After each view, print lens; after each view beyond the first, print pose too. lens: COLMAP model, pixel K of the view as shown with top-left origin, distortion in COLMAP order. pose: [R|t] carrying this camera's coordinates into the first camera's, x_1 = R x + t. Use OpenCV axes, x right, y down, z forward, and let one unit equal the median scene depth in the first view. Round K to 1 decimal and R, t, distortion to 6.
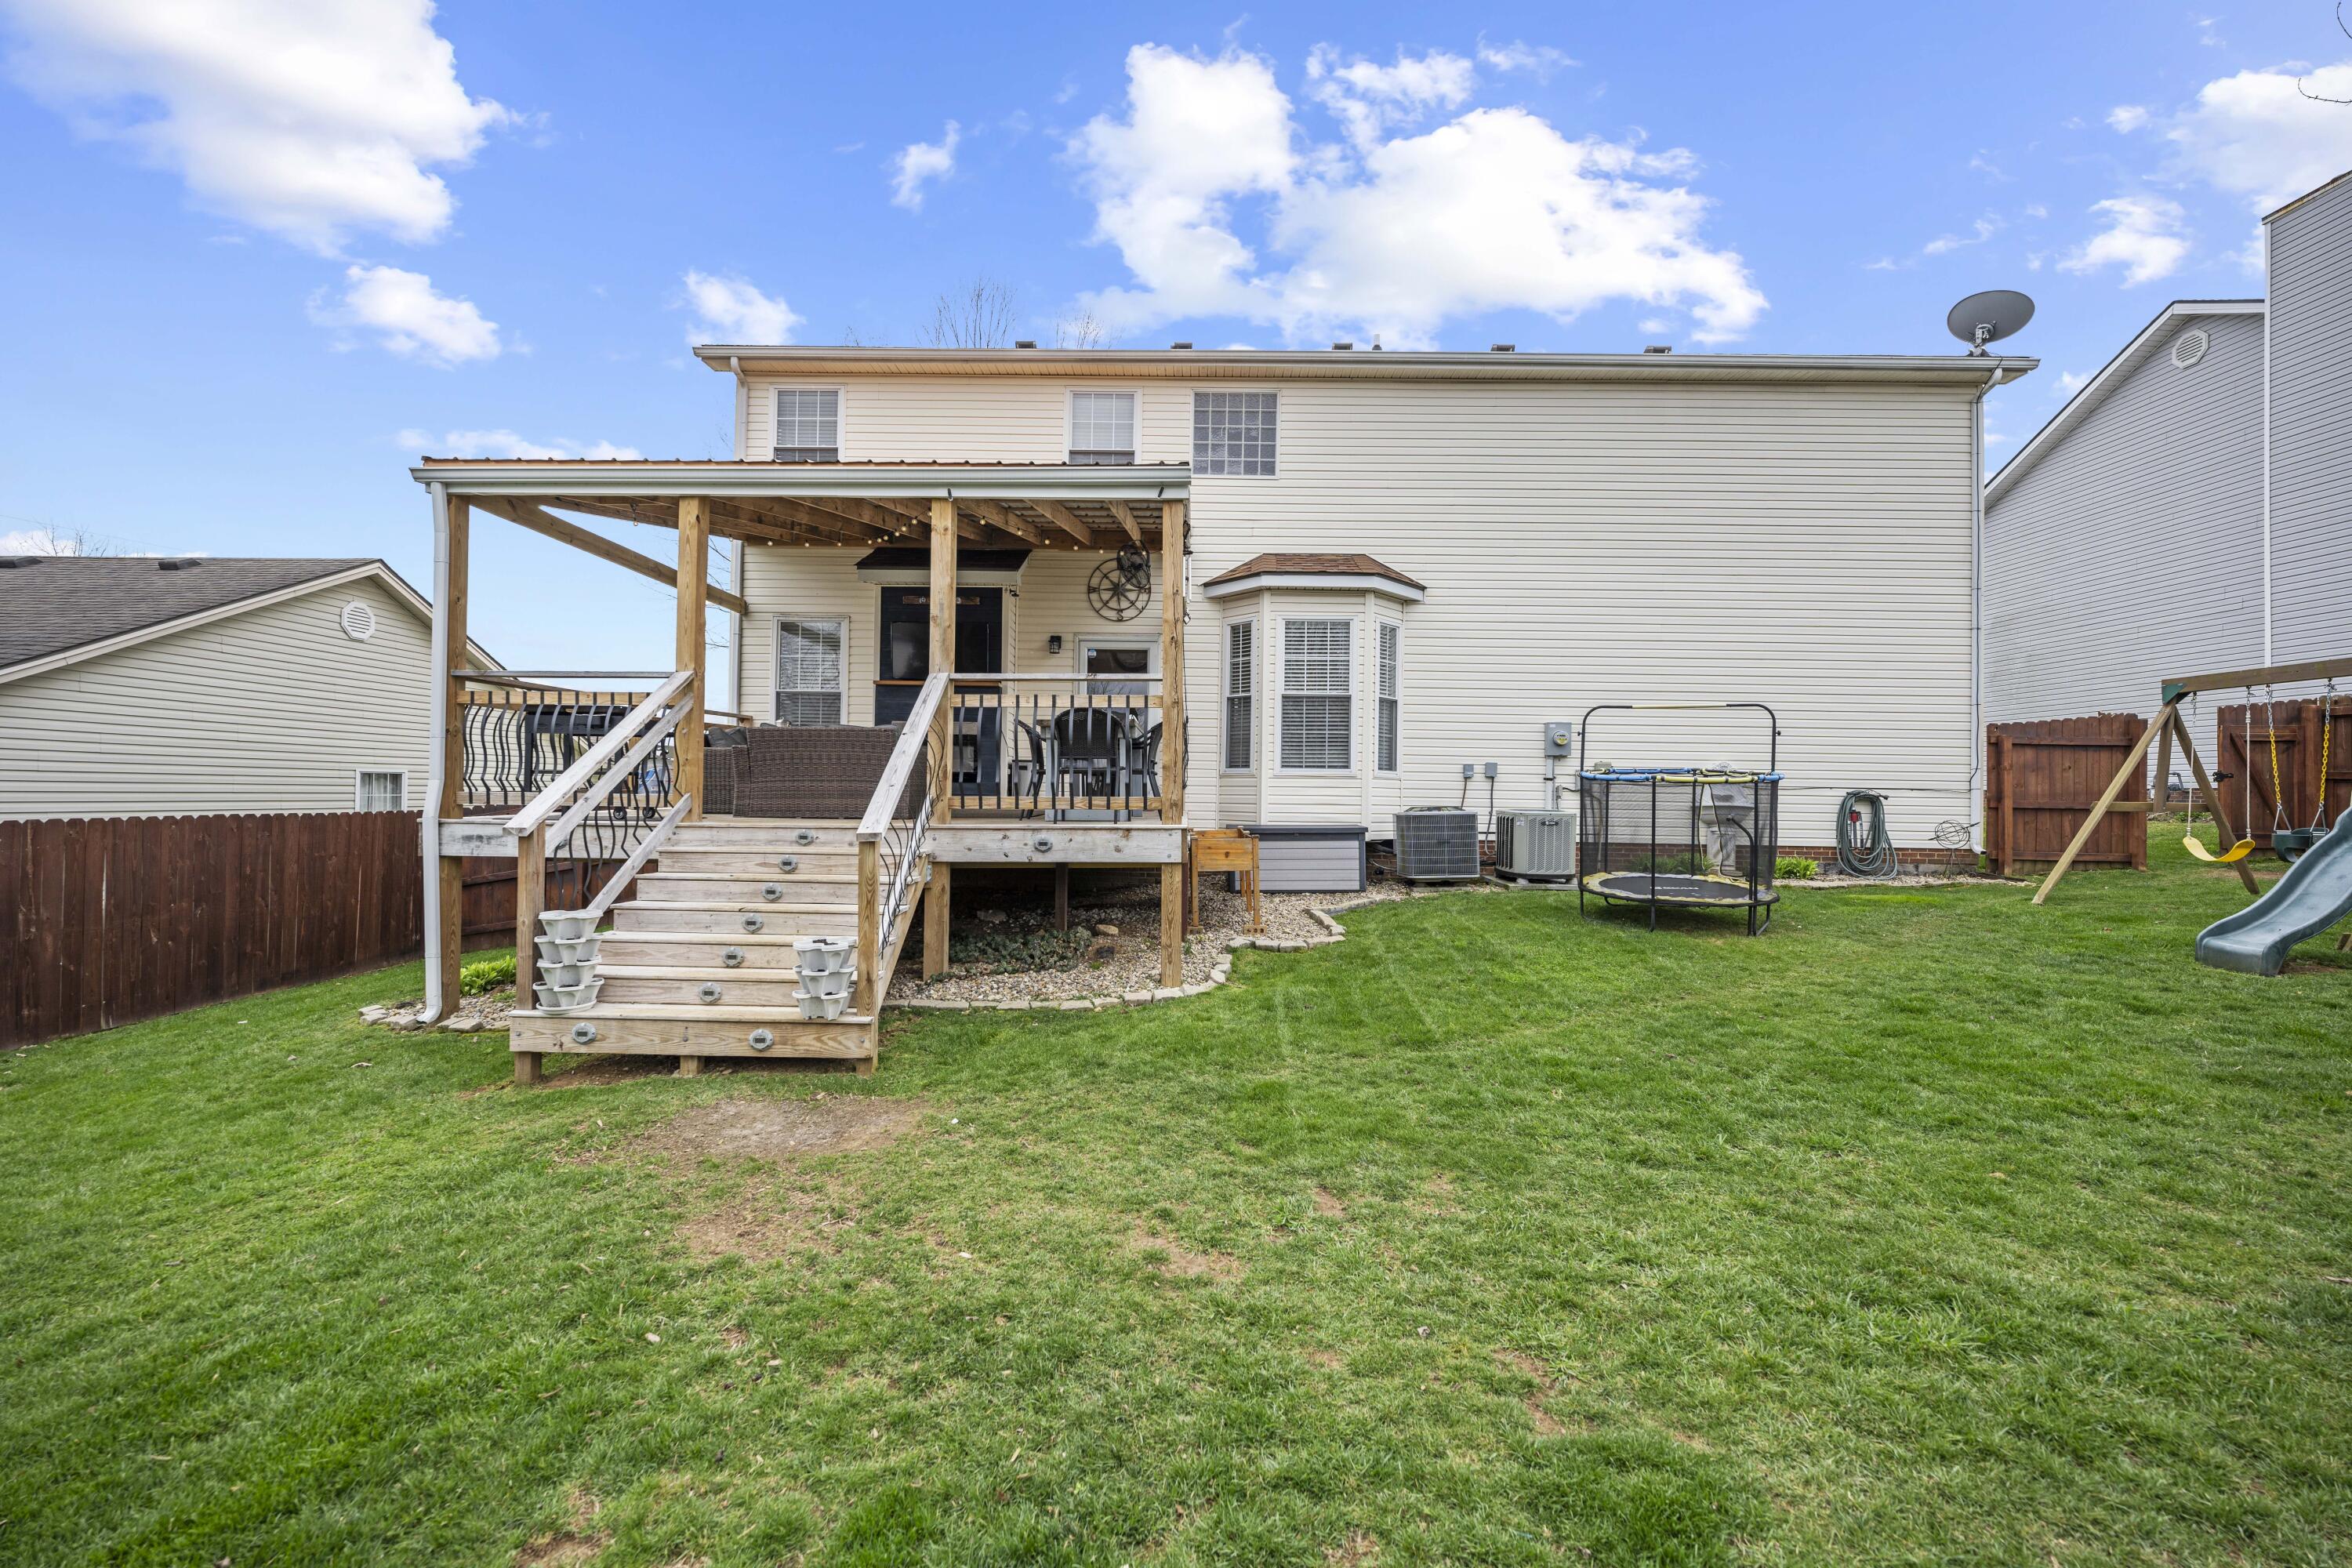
lens RADIAL K [[956.8, 0, 1173.0], [0, 956.8, 765.3], [0, 0, 1]] dist [-0.000840, 0.000066]
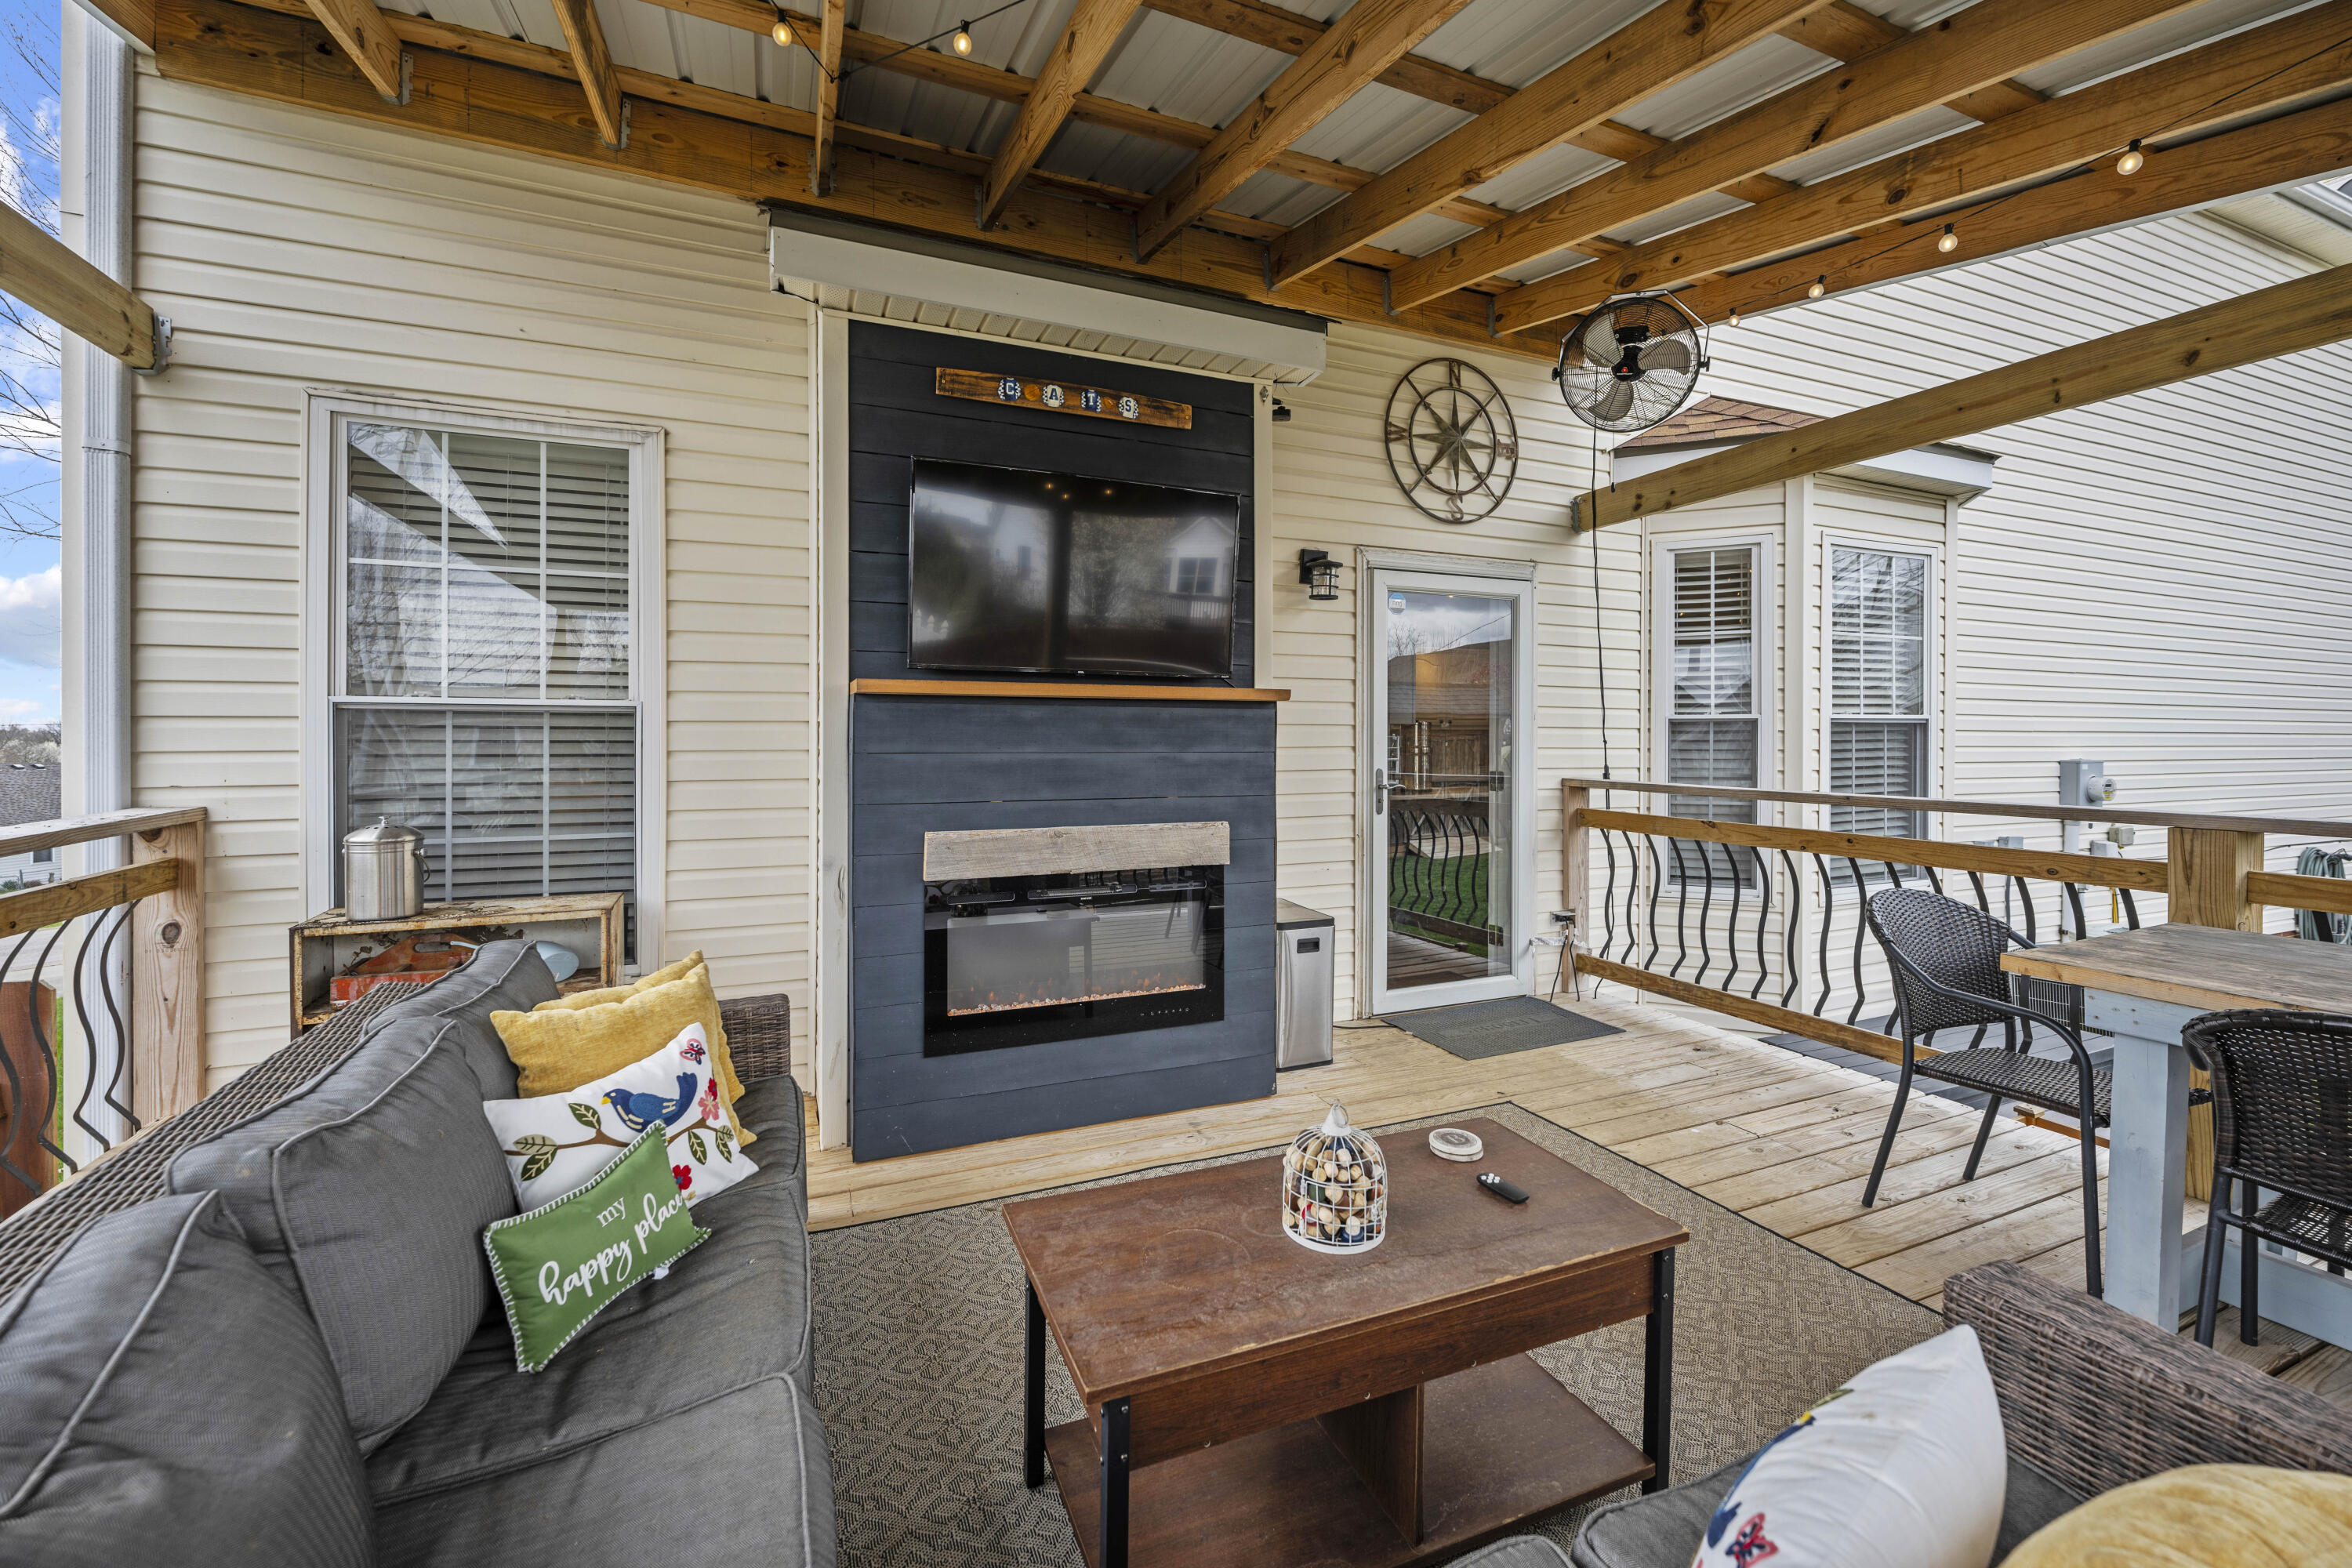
lens RADIAL K [[956.8, 0, 1151.8], [0, 956.8, 731.0], [0, 0, 1]] dist [-0.000840, 0.000066]
pose [[0.910552, -0.013405, 0.413178, -0.332299], [0.001040, 0.999545, 0.030136, -0.079619], [-0.413394, -0.027011, 0.910152, 0.706659]]
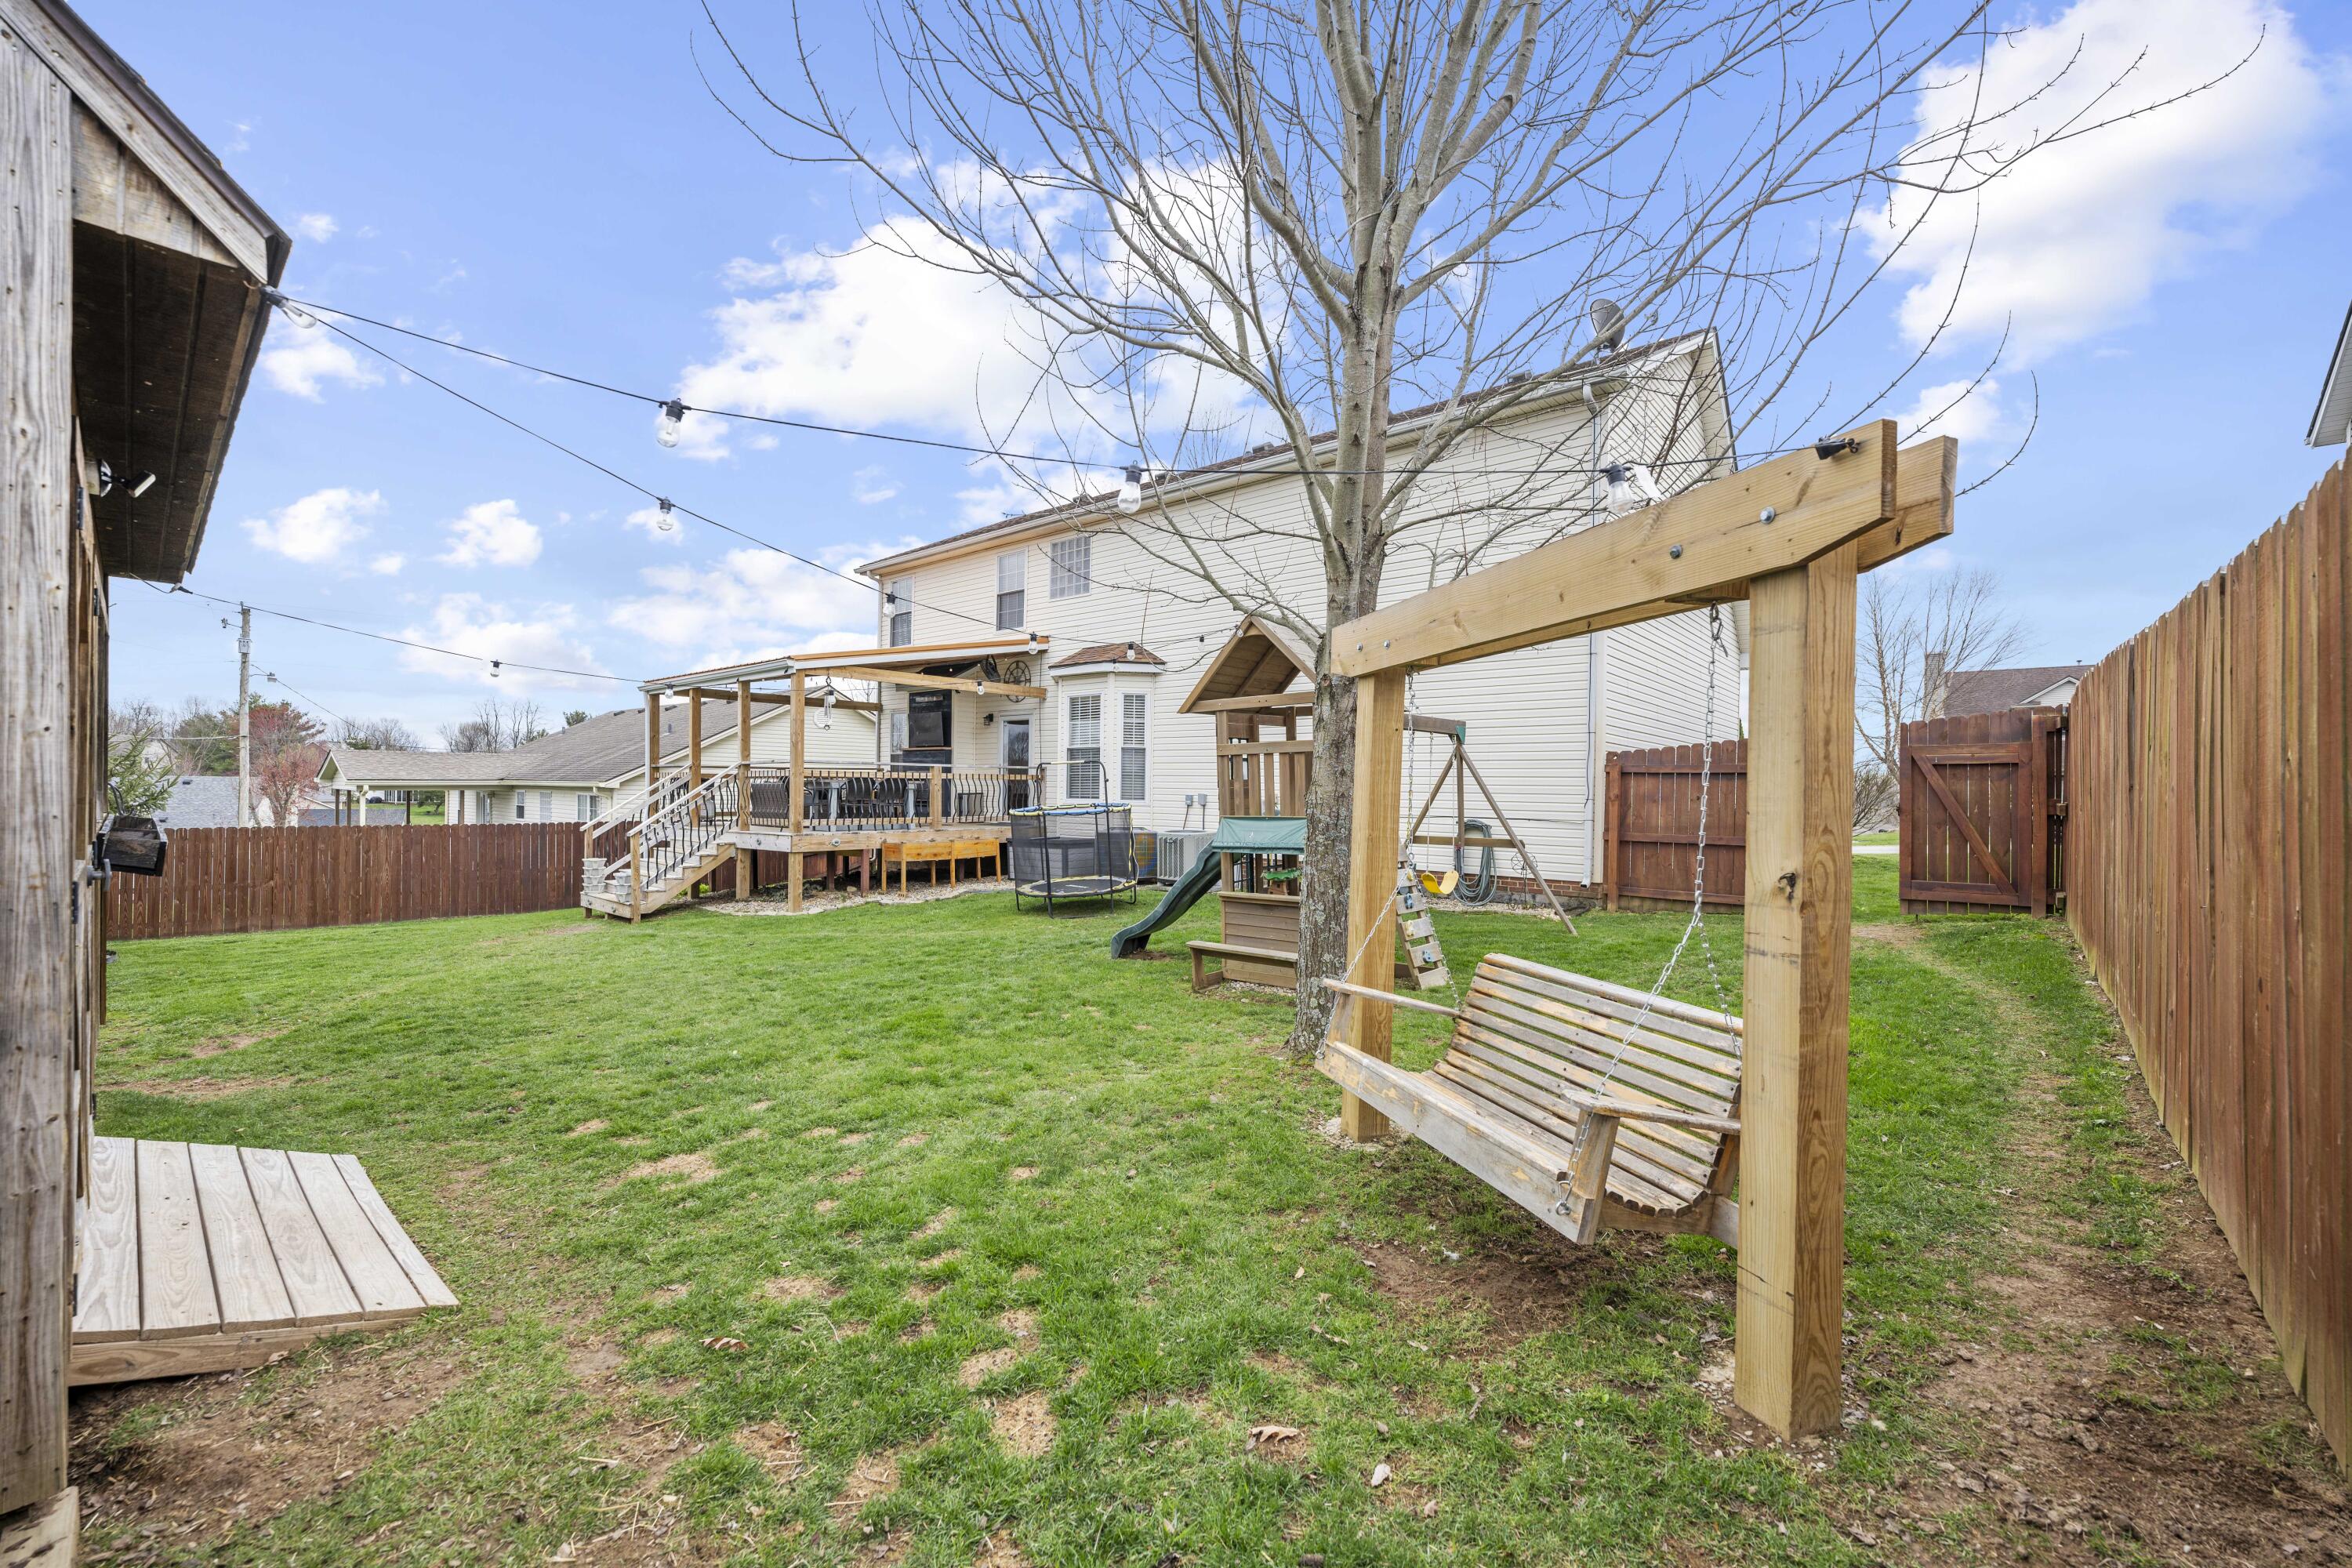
lens RADIAL K [[956.8, 0, 1178.9], [0, 956.8, 795.0], [0, 0, 1]] dist [-0.000840, 0.000066]
pose [[0.761639, -0.001072, -0.648001, 1.137307], [0.014377, 0.999780, 0.015244, -0.021283], [0.647842, -0.020926, 0.761487, -0.003932]]
